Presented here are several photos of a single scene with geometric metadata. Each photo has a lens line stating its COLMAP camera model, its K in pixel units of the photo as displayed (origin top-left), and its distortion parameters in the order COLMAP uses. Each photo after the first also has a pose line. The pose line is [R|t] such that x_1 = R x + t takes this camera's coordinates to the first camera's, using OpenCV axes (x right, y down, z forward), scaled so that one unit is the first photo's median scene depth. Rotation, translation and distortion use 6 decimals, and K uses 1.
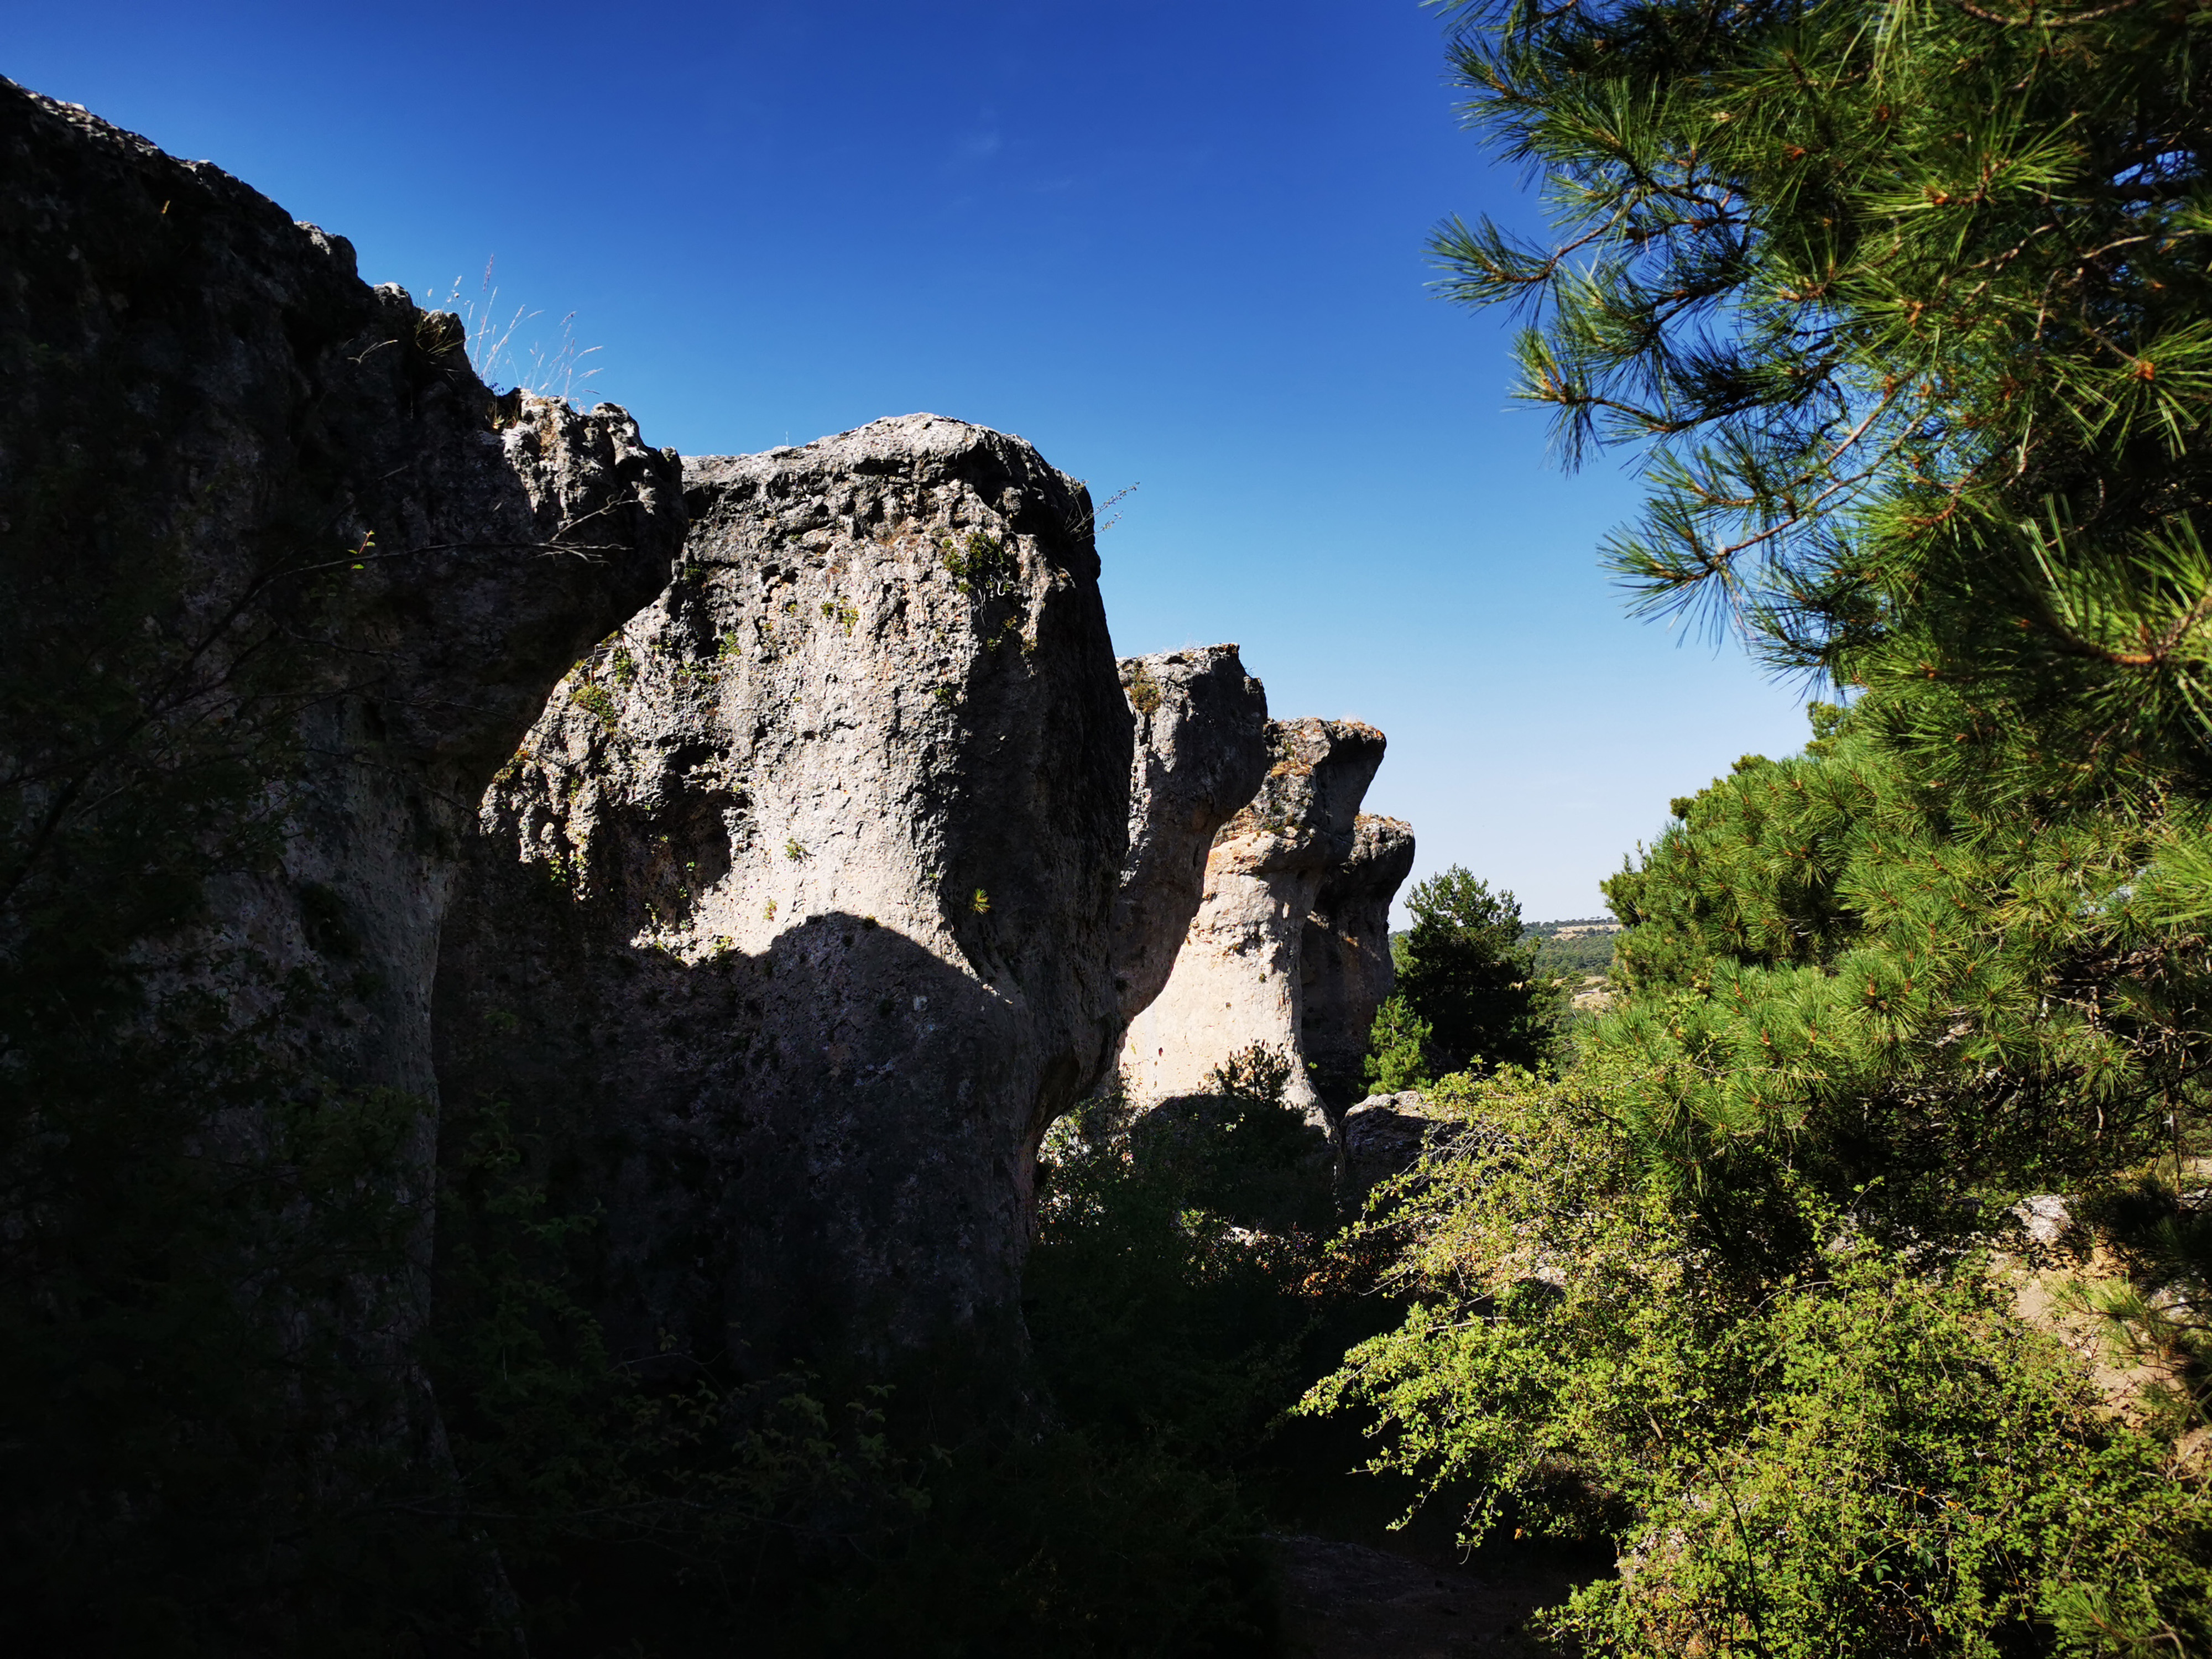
lens RADIAL K [[1692.7, 0, 1118.8], [0, 1692.7, 828.3], [0, 0, 1]] dist [0.083735, -0.122134]
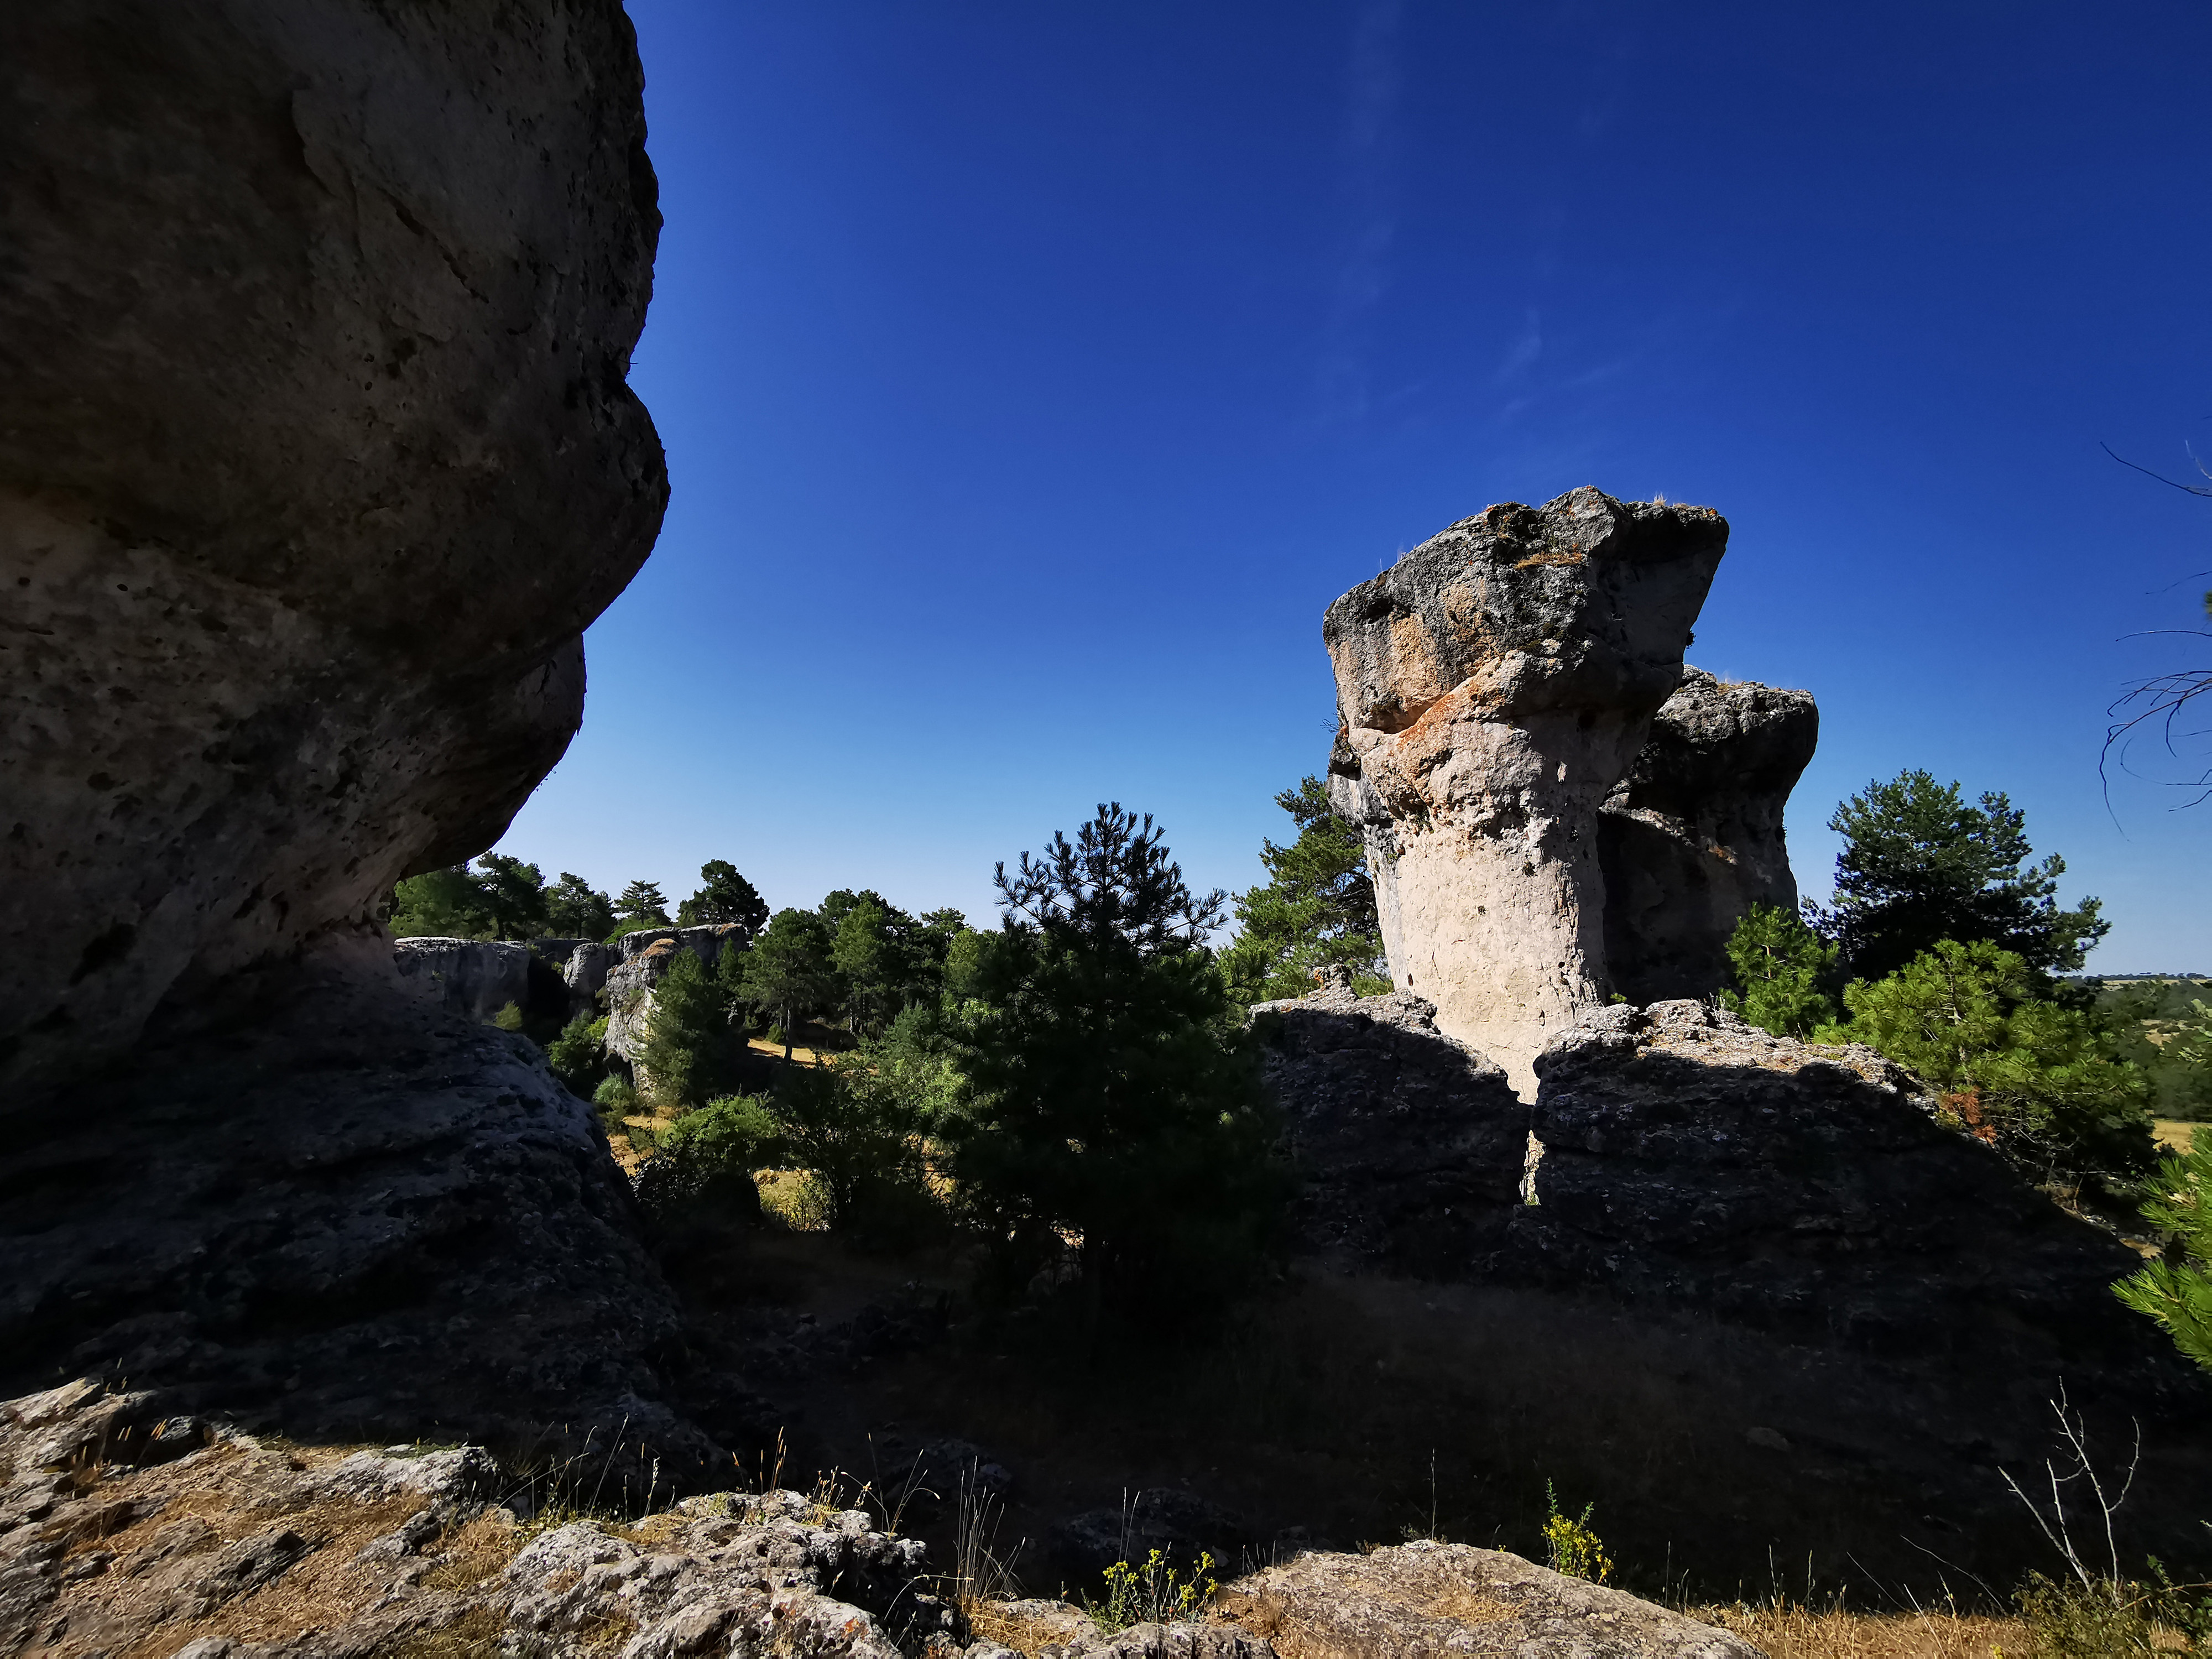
lens RADIAL K [[1022.3, 0, 1106.0], [0, 1022.3, 829.5], [0, 0, 1]] dist [-0.001612, 0.000297]
pose [[0.870778, -0.050726, -0.489054, 0.140418], [0.012840, 0.996671, -0.080516, 0.104215], [0.491510, 0.063833, 0.868530, 0.551069]]
